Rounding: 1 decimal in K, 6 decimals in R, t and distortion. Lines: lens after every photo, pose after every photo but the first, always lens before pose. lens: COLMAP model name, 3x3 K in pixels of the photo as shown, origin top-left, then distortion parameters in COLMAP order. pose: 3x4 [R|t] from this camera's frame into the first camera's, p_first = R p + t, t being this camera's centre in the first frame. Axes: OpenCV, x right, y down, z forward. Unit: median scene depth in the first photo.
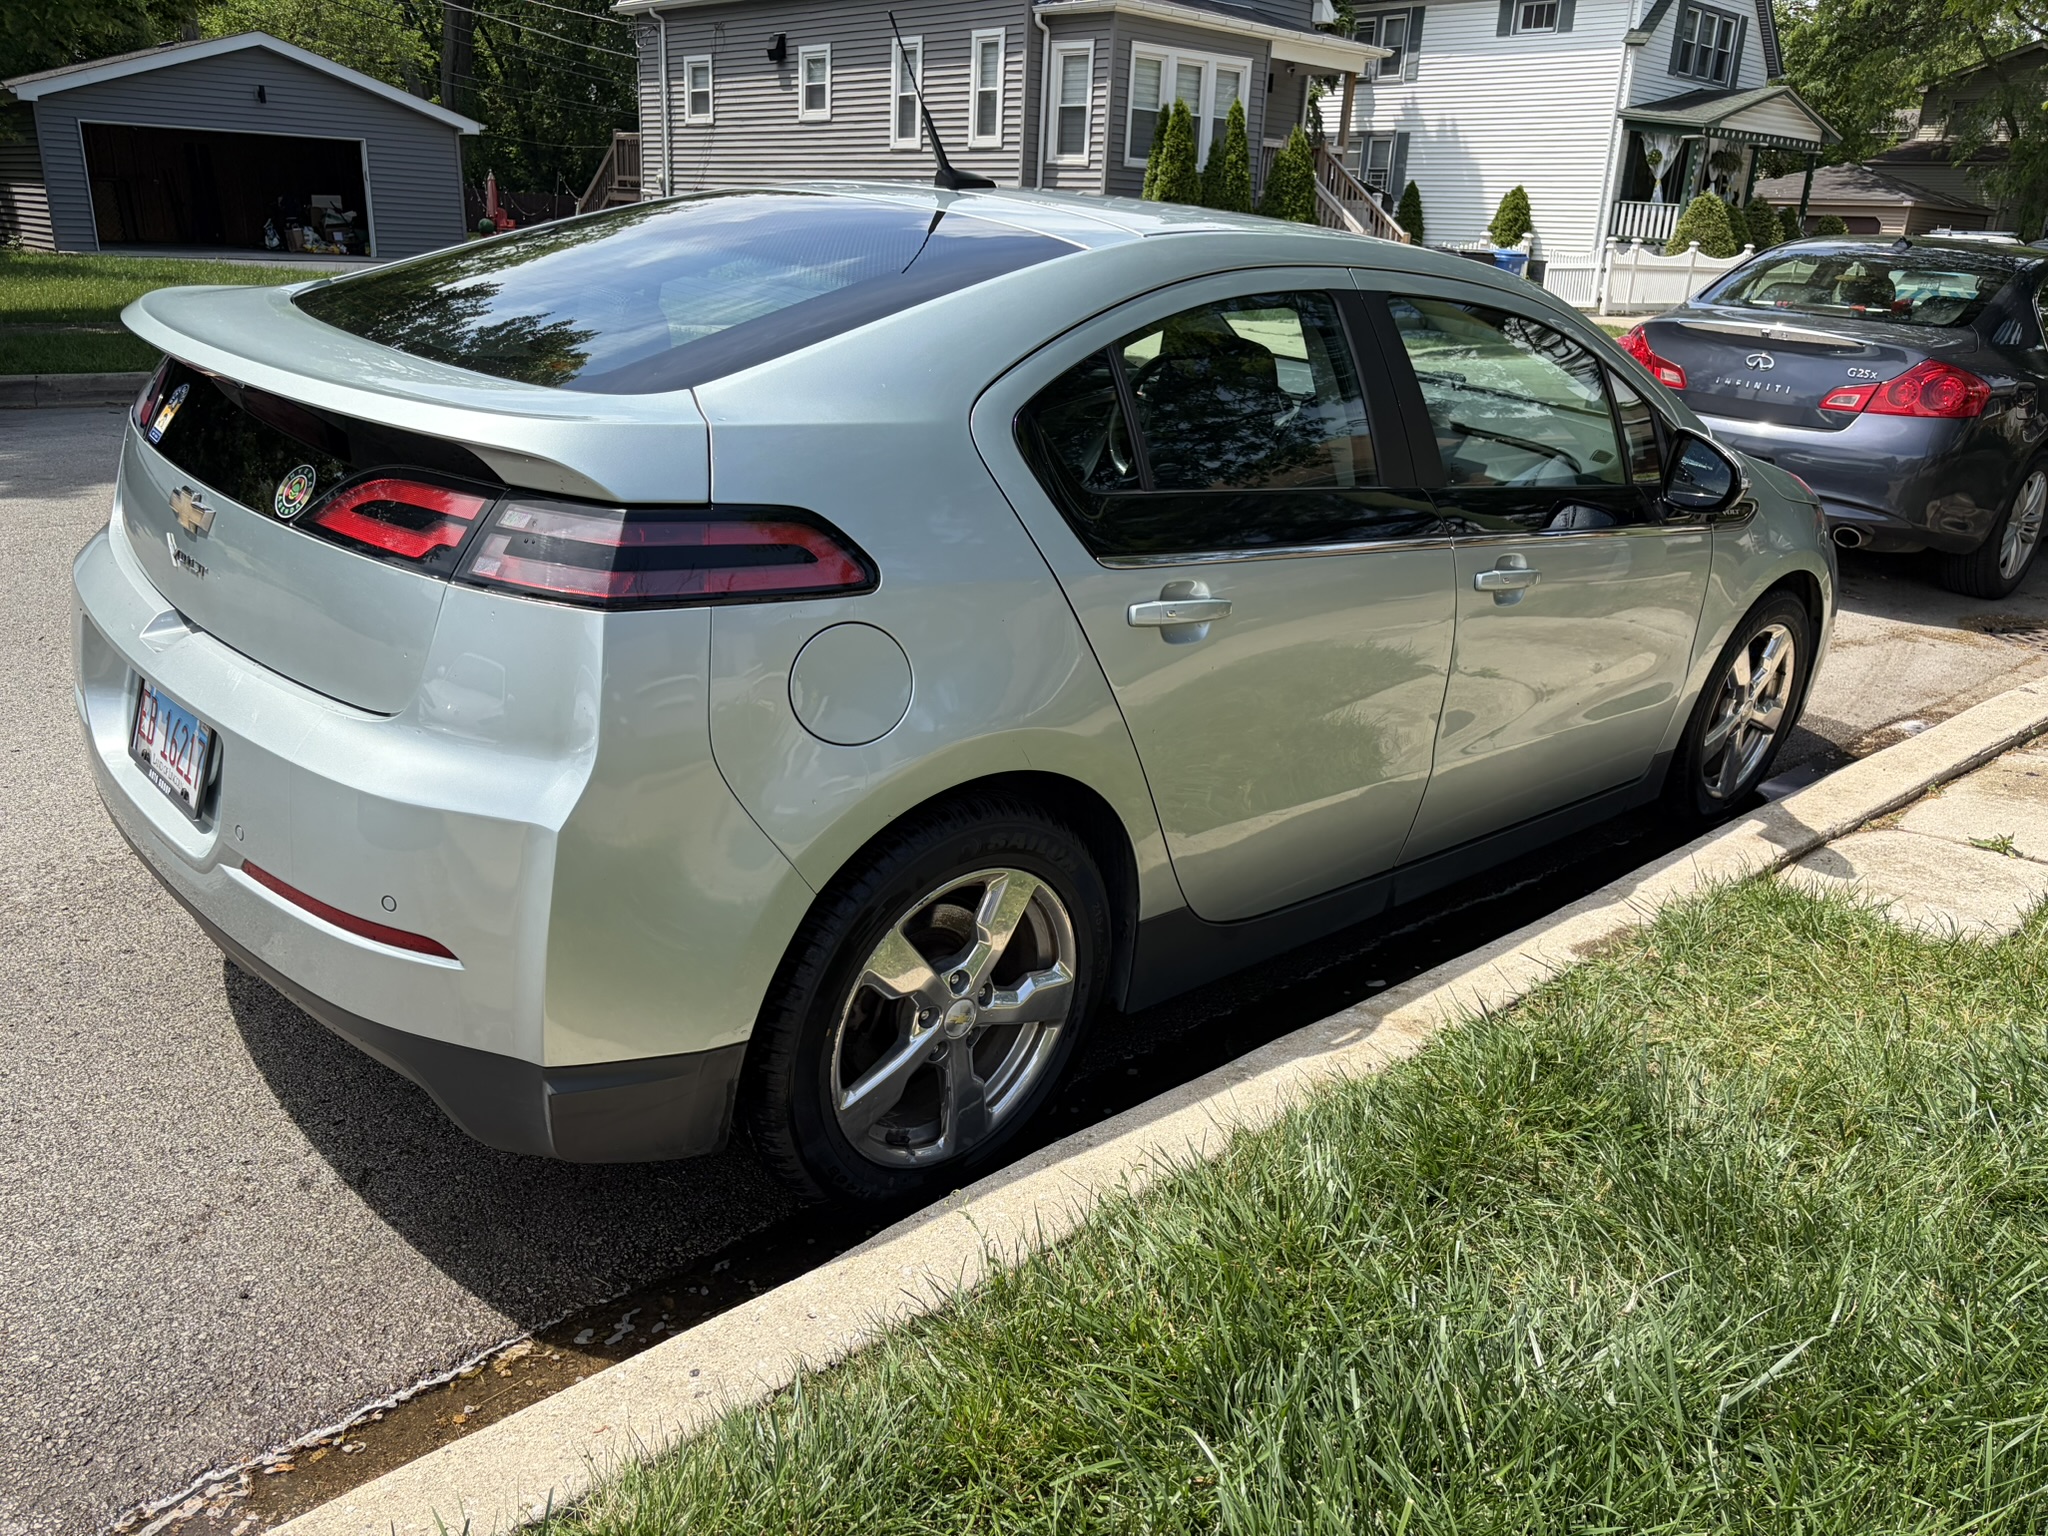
lens RADIAL K [[1569.1, 0, 1024.0], [0, 1569.1, 768.0], [0, 0, 1]] dist [0.030210, -0.004672]
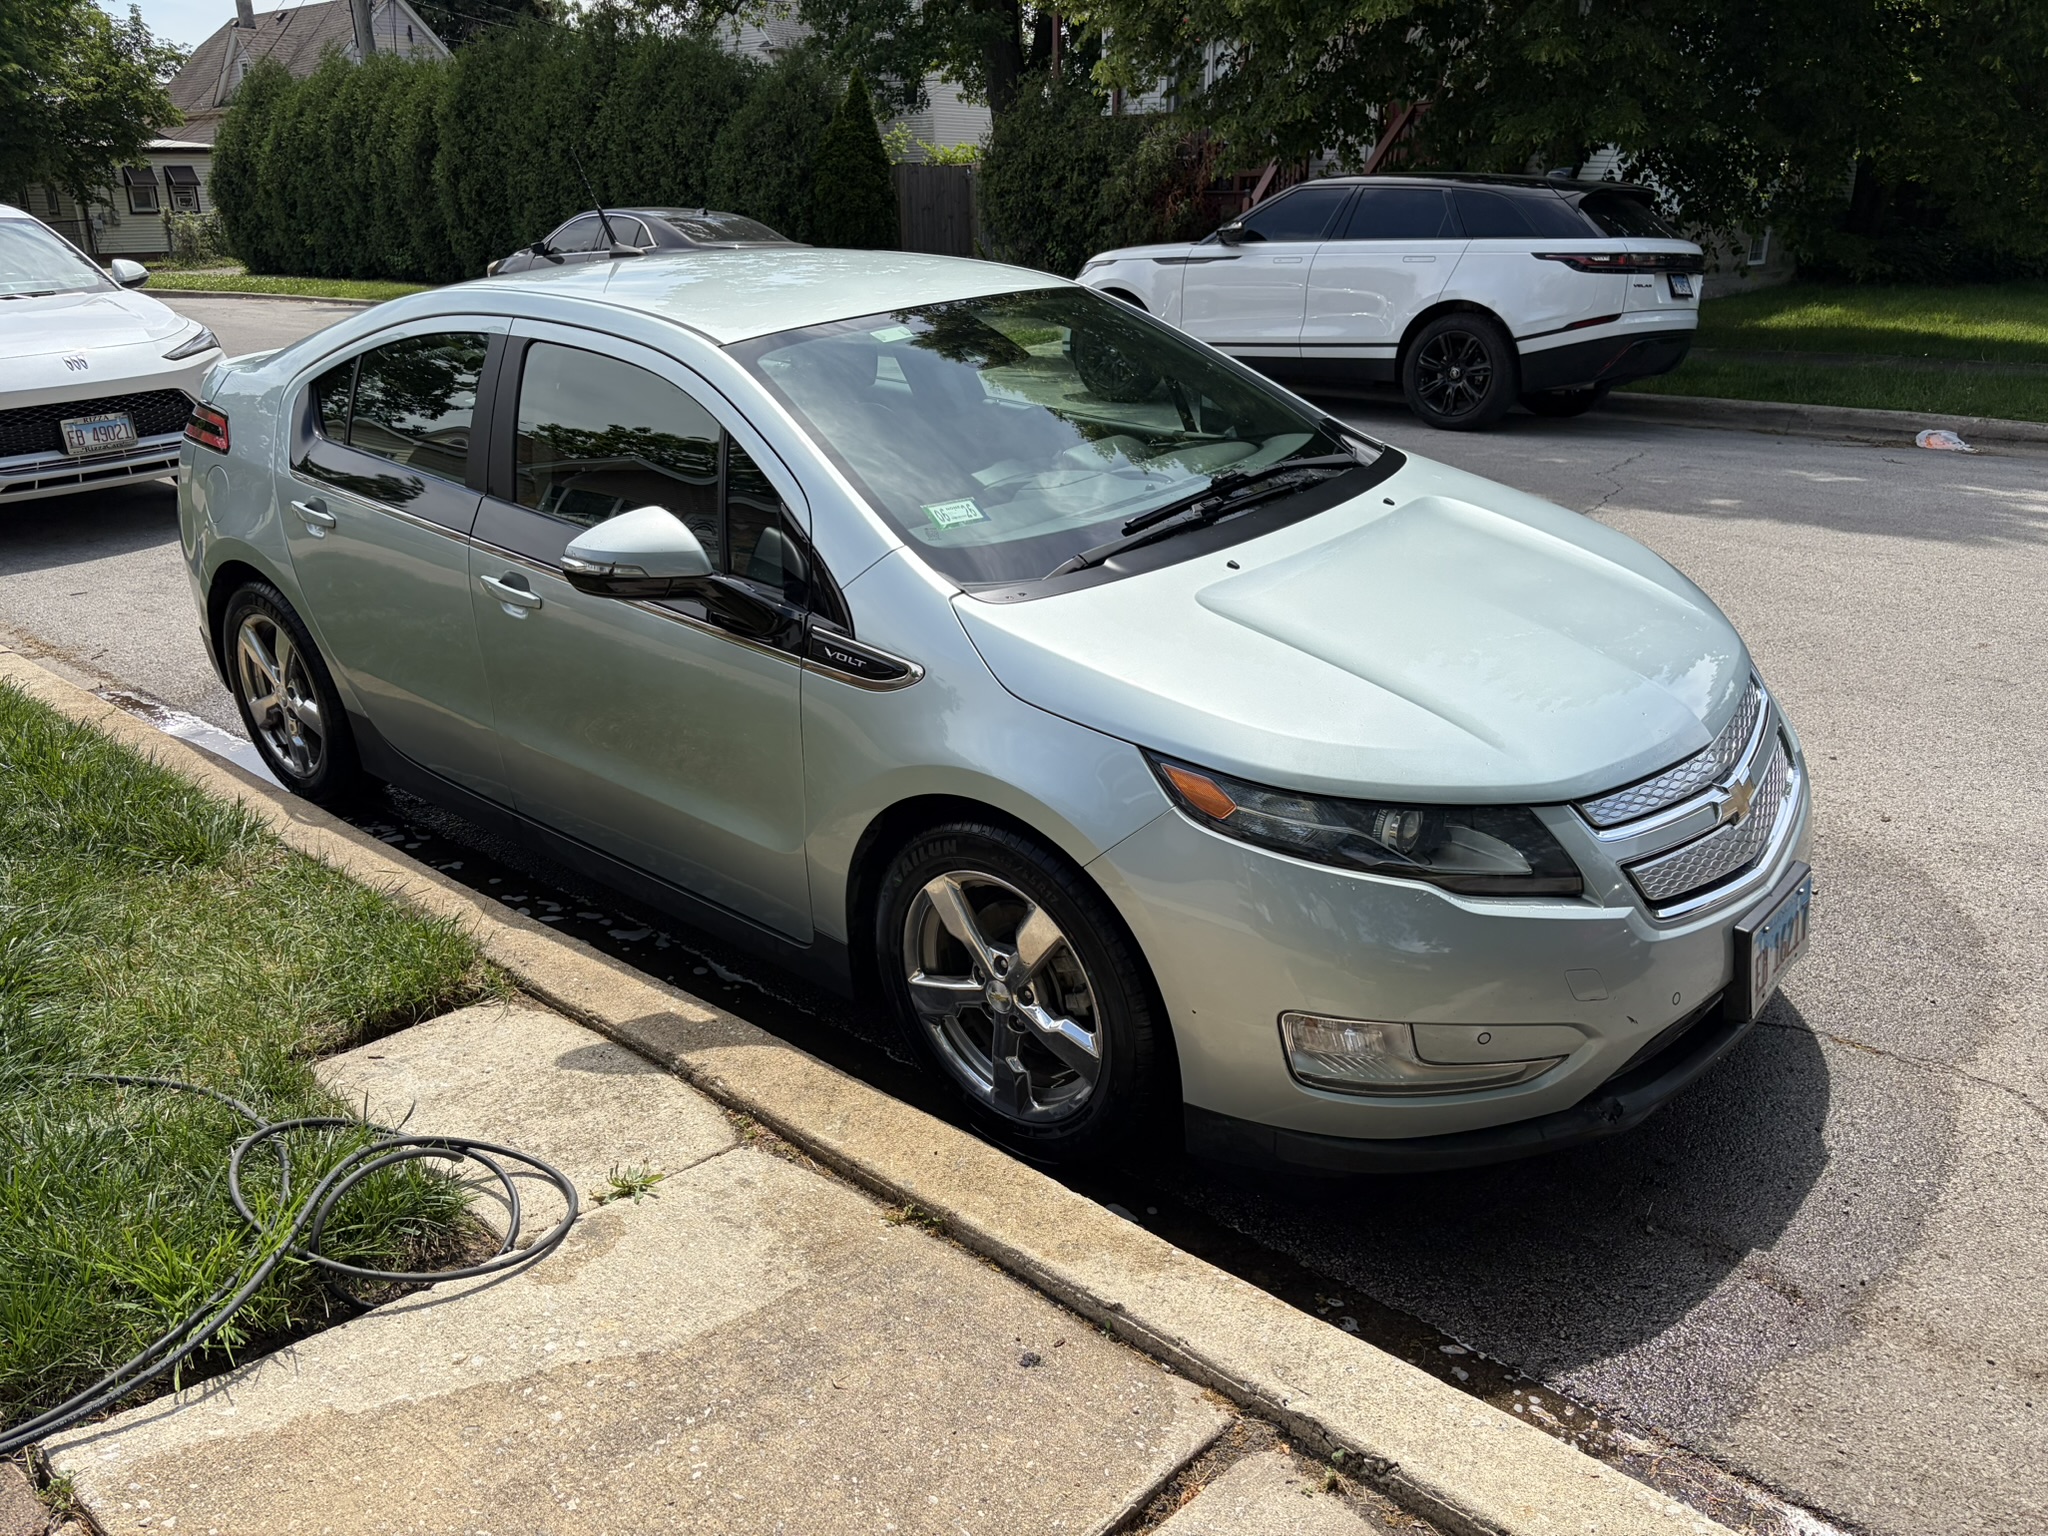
lens RADIAL K [[1569.1, 0, 1024.0], [0, 1569.1, 768.0], [0, 0, 1]] dist [0.030210, -0.004672]
pose [[0.090479, 0.293898, -0.951545, 1.119900], [-0.312687, 0.915531, 0.253042, -0.312763], [0.945537, 0.274640, 0.174735, 0.908523]]
